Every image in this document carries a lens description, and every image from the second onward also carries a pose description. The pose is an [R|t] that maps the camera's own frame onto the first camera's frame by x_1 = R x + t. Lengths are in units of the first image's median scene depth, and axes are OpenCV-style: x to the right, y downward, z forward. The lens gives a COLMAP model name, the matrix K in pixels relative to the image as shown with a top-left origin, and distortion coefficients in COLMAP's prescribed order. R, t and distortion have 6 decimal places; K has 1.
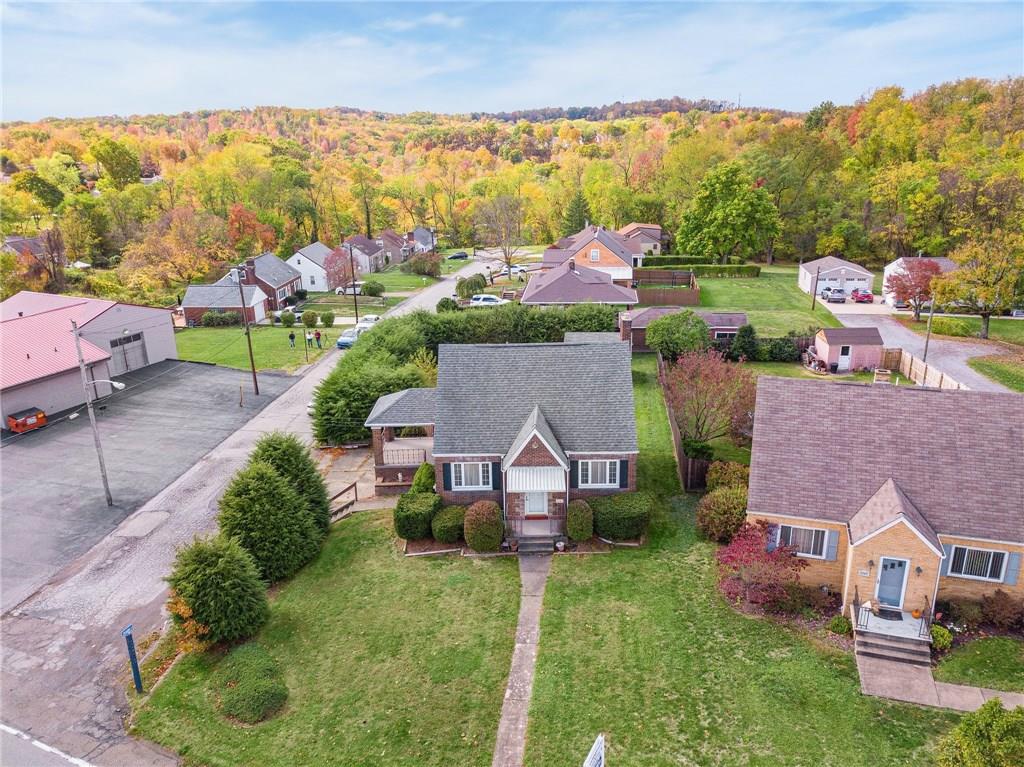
lens RADIAL K [[756.8, 0, 512.0], [0, 756.8, 383.5], [0, 0, 1]] dist [-0.003927, -0.024262]
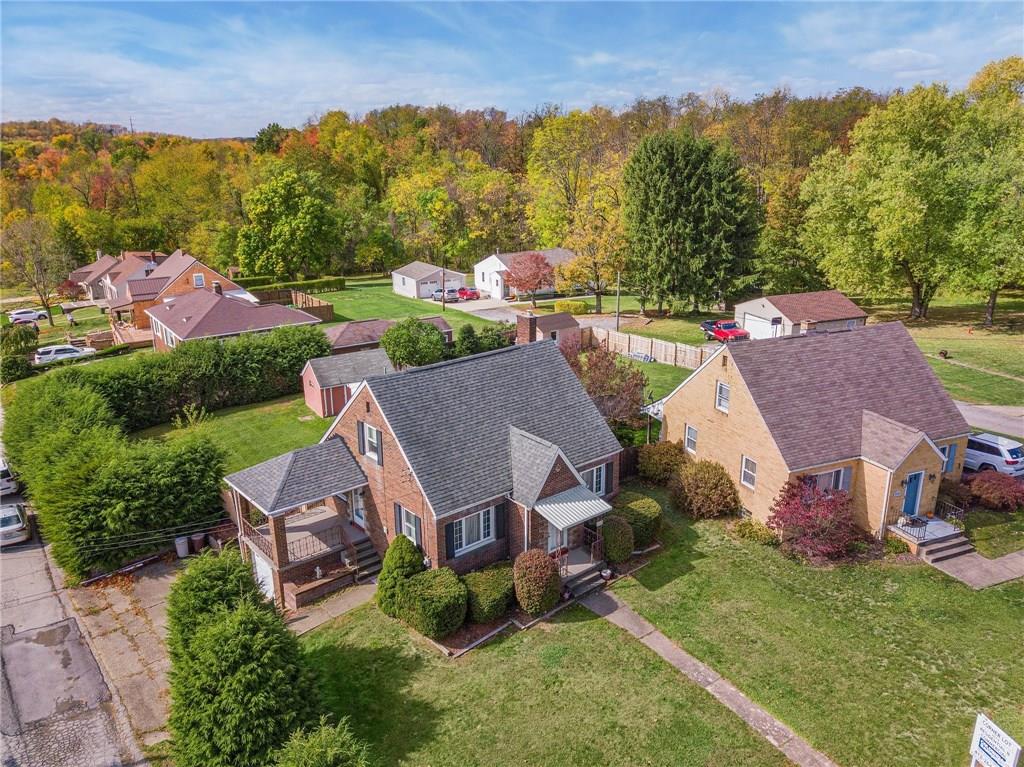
lens RADIAL K [[769.8, 0, 512.0], [0, 769.8, 383.5], [0, 0, 1]] dist [-0.008130, 0.000067]
pose [[0.762916, -0.177300, 0.621710, -0.185997], [0.199164, 0.979345, 0.034890, -0.017623], [-0.615055, 0.097204, 0.782470, 0.128730]]
